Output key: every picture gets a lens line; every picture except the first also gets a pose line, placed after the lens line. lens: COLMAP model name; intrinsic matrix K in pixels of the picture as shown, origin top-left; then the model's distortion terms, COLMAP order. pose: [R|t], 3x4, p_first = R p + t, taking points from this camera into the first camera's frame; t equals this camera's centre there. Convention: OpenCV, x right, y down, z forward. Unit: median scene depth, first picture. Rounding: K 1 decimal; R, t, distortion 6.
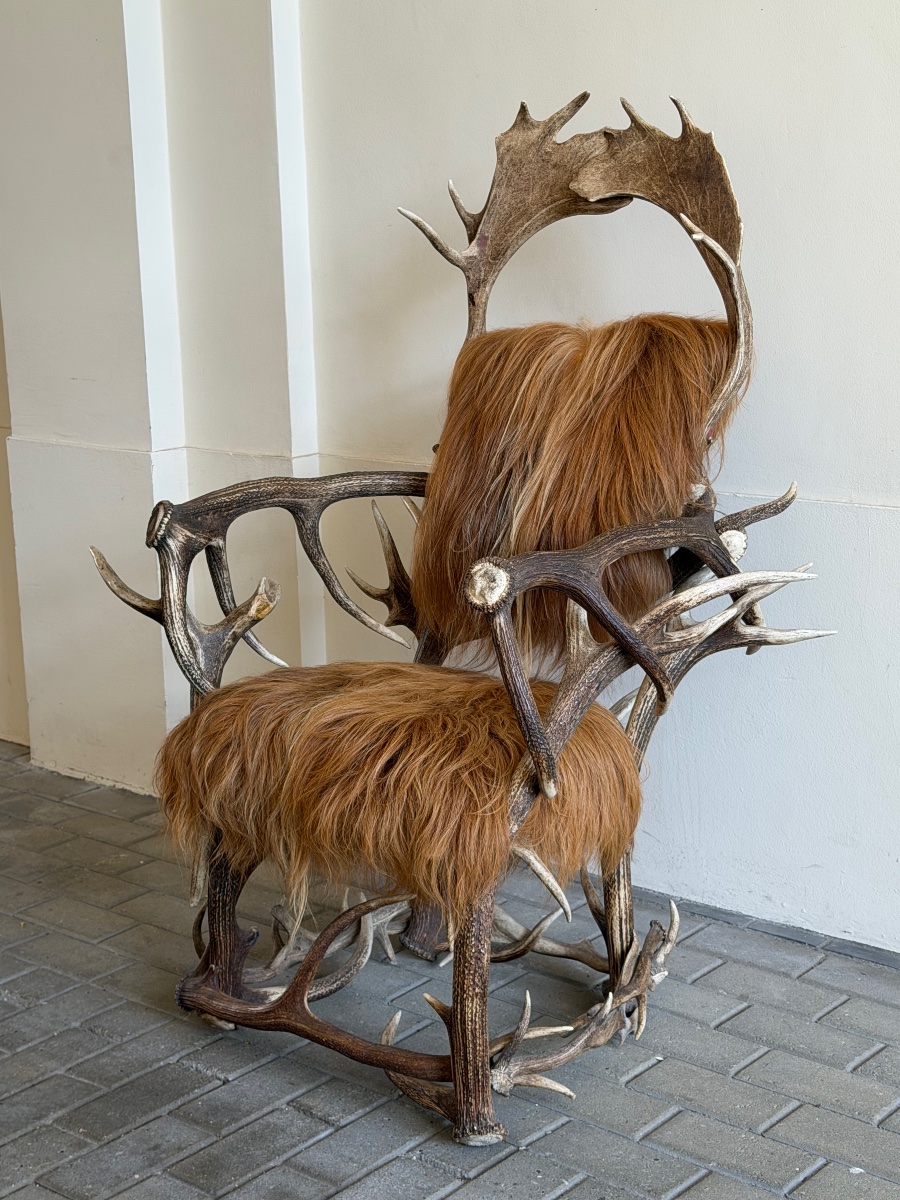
lens RADIAL K [[1947.6, 0, 439.2], [0, 1947.6, 597.7], [0, 0, 1]] dist [0.148444, -0.087307]
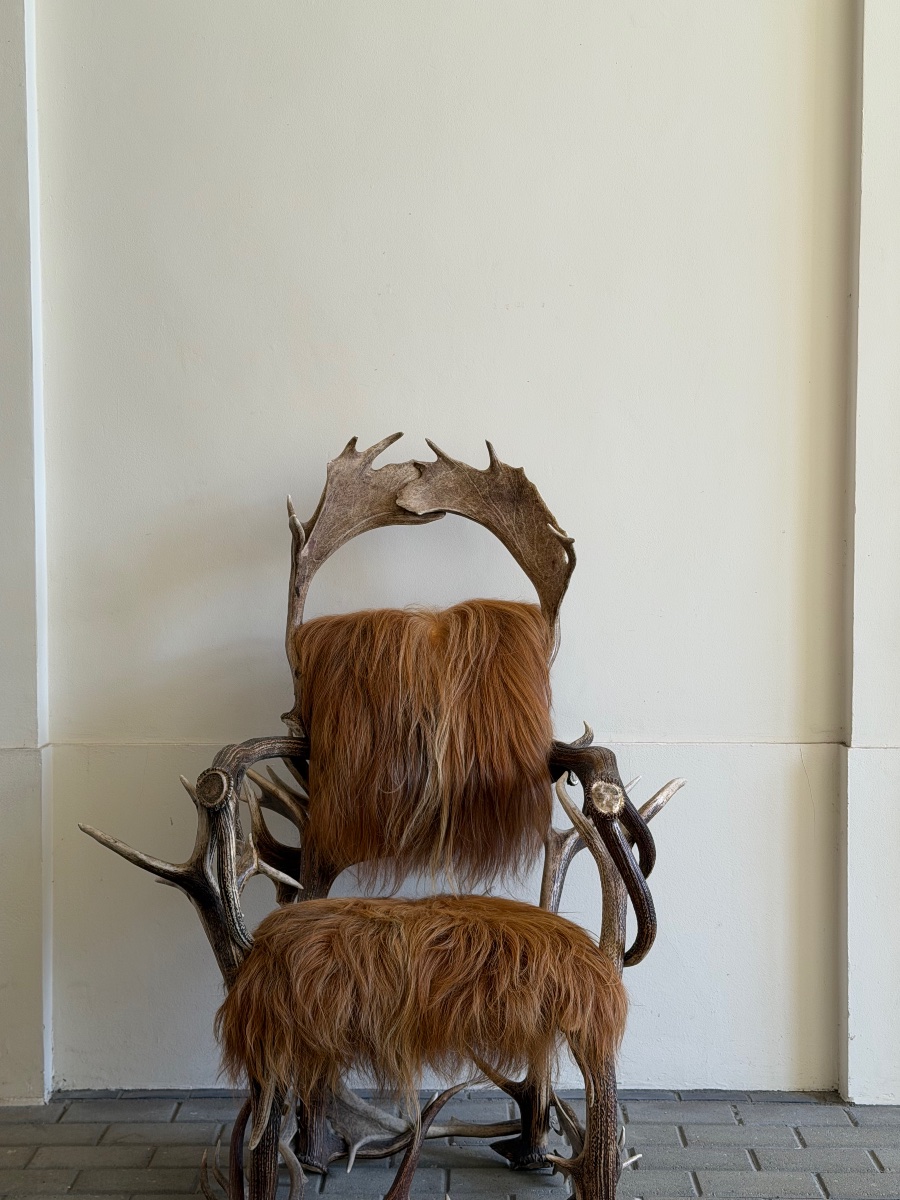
lens RADIAL K [[1688.7, 0, 446.3], [0, 1688.7, 600.6], [0, 0, 1]] dist [0.175682, -0.365855]
pose [[0.736887, -0.005322, 0.675995, -0.678250], [0.121875, 0.984630, -0.125101, -0.006457], [-0.664939, 0.174573, 0.726209, 0.201449]]
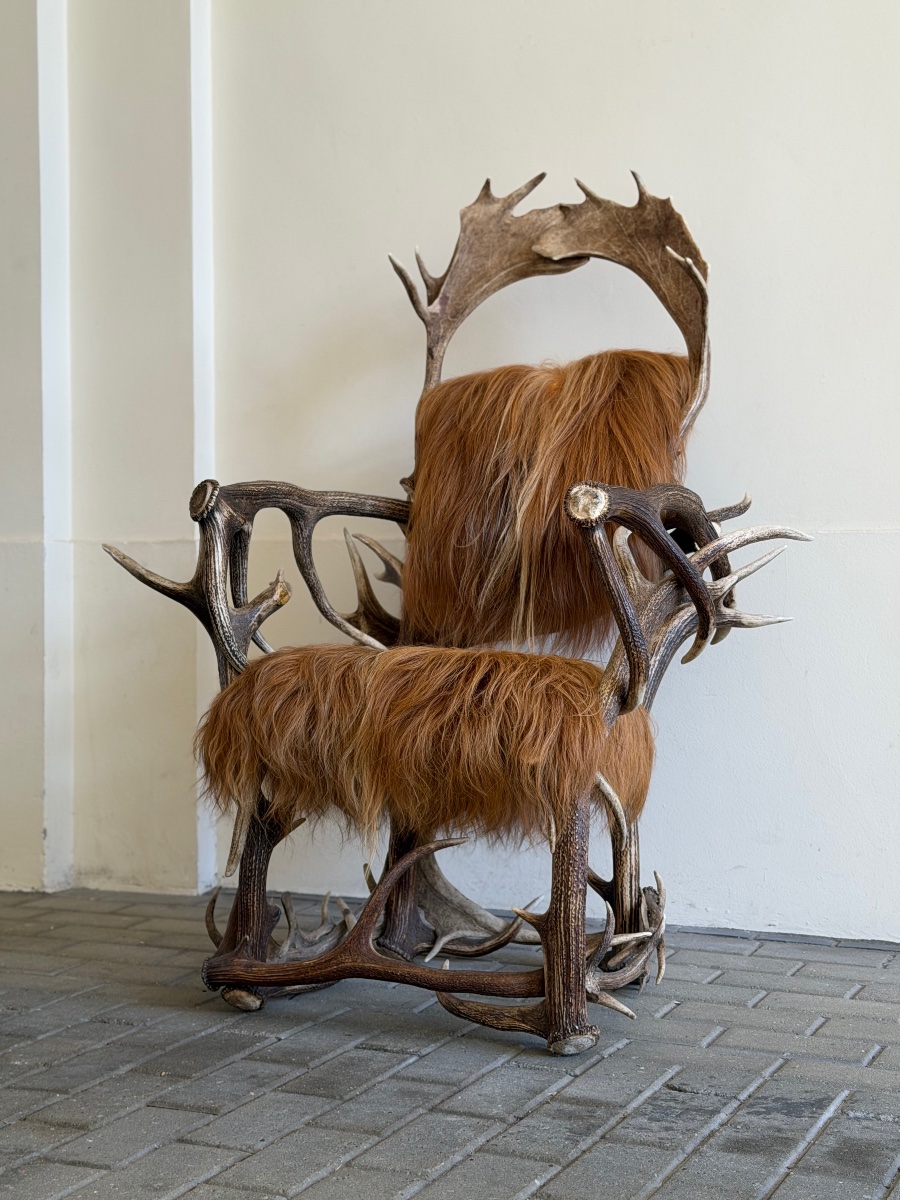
lens RADIAL K [[1807.6, 0, 447.0], [0, 1807.6, 595.6], [0, 0, 1]] dist [0.124487, 0.095962]
pose [[0.961052, 0.024194, 0.275307, -0.279818], [0.032940, 0.979033, -0.201023, 0.208723], [-0.274398, 0.202262, 0.940104, 0.059160]]
